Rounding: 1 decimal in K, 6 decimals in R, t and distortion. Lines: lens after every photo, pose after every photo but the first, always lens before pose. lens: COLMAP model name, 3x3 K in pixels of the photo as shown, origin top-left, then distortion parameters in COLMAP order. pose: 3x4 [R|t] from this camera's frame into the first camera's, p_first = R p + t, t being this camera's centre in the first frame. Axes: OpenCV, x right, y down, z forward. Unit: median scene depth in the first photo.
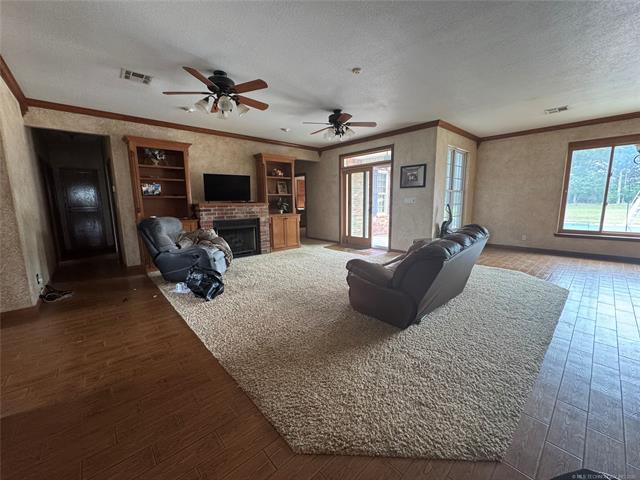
lens RADIAL K [[255.3, 0, 319.4], [0, 255.3, 239.3], [0, 0, 1]] dist [-0.001417, 0.000305]
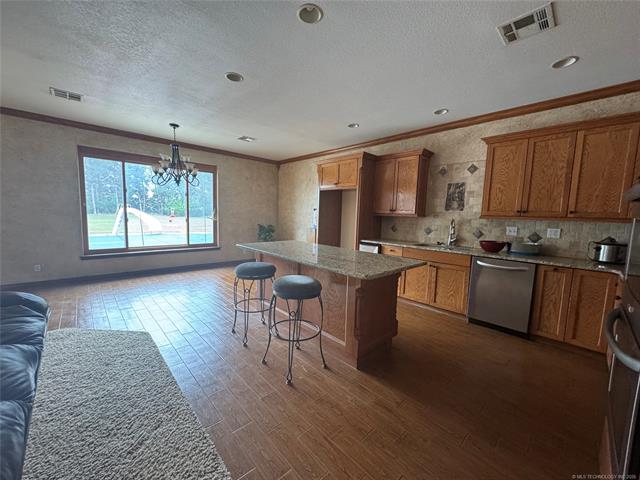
lens RADIAL K [[255.3, 0, 319.5], [0, 255.3, 239.9], [0, 0, 1]] dist [-0.001417, 0.000305]
pose [[-0.021737, -0.085921, 0.996065, 0.121565], [0.117887, 0.989130, 0.087895, -0.059870], [-0.992789, 0.119333, -0.011372, 0.276841]]
